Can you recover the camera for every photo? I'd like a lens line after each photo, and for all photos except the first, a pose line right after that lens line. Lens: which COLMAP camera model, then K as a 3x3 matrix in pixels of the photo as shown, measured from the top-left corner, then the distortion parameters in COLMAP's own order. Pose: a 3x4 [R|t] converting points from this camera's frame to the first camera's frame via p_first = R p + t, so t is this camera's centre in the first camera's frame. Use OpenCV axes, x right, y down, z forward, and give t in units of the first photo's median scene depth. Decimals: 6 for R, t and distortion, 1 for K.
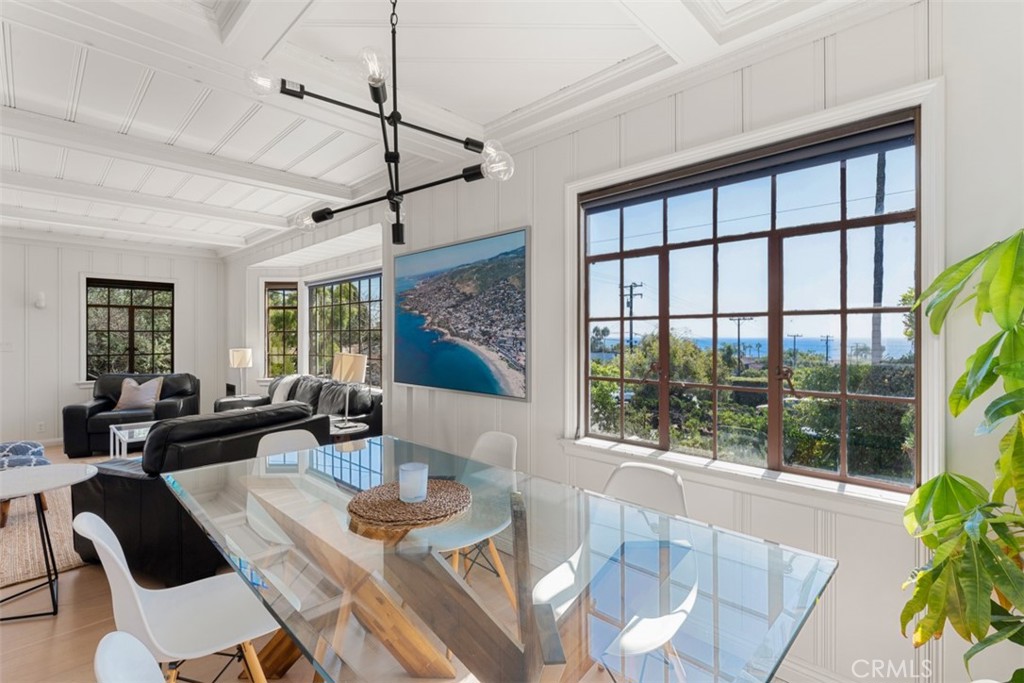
lens RADIAL K [[463.5, 0, 517.3], [0, 463.5, 330.5], [0, 0, 1]] dist [-0.001607, 0.000076]
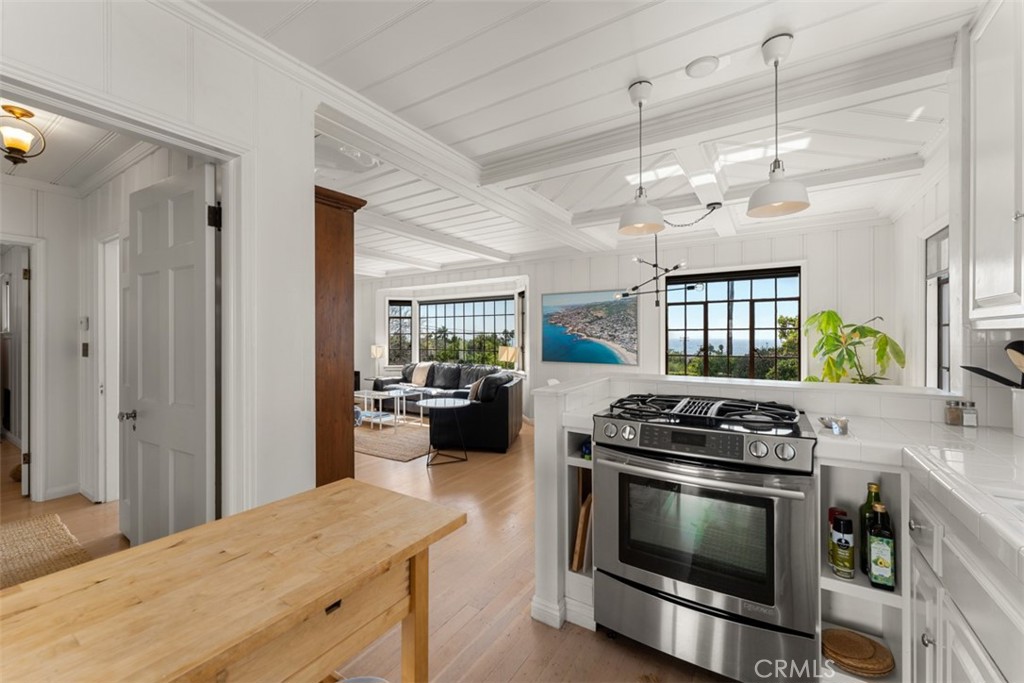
lens RADIAL K [[409.7, 0, 510.2], [0, 409.7, 335.2], [0, 0, 1]] dist [0.001795, 0.000084]
pose [[0.979759, 0.002129, 0.200168, -0.962343], [-0.003564, 0.999970, 0.006810, -0.007425], [-0.200147, -0.007385, 0.979738, -0.800247]]
